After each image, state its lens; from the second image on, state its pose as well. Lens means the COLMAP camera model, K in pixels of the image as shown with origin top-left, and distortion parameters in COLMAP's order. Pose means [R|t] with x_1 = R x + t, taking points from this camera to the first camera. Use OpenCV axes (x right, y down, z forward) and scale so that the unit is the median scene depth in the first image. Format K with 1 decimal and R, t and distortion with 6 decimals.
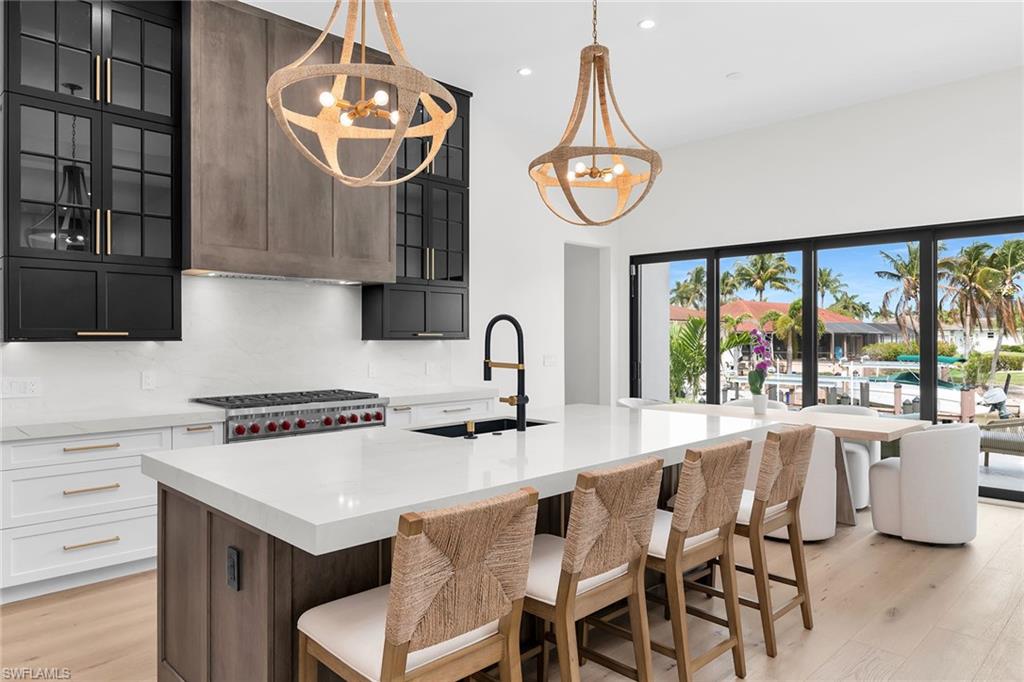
lens RADIAL K [[655.1, 0, 512.6], [0, 655.1, 339.3], [0, 0, 1]] dist [-0.003949, -0.000217]
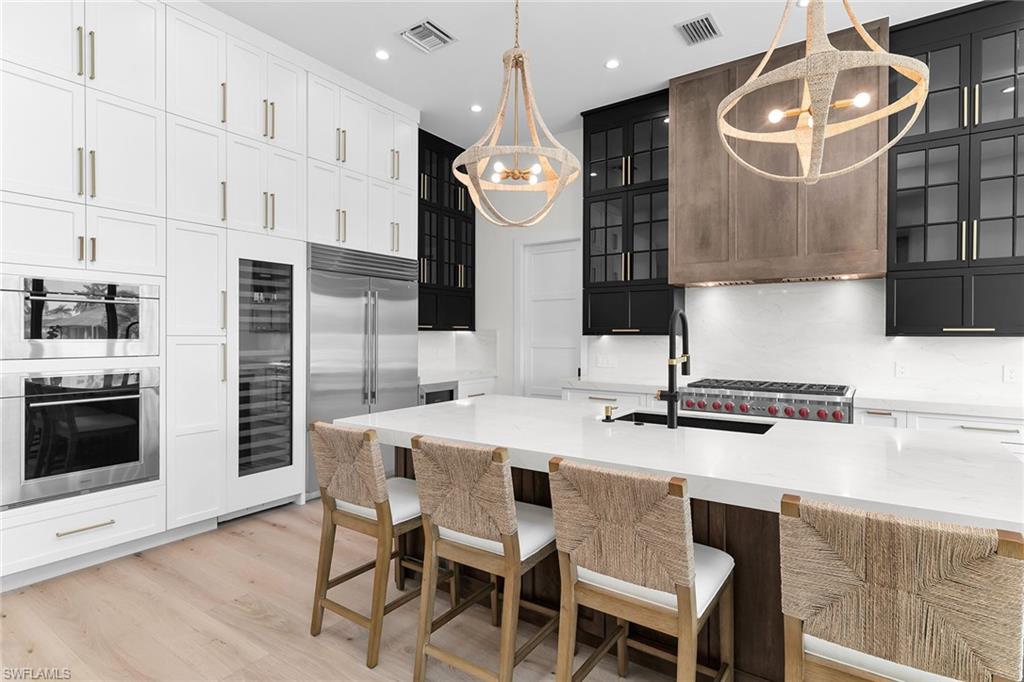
lens RADIAL K [[523.9, 0, 511.1], [0, 523.9, 340.8], [0, 0, 1]] dist [0.004192, 0.000421]
pose [[0.181436, 0.015732, -0.983277, 0.513971], [-0.004056, 0.999875, 0.015249, -0.001235], [0.983394, 0.001222, 0.181478, 0.433320]]
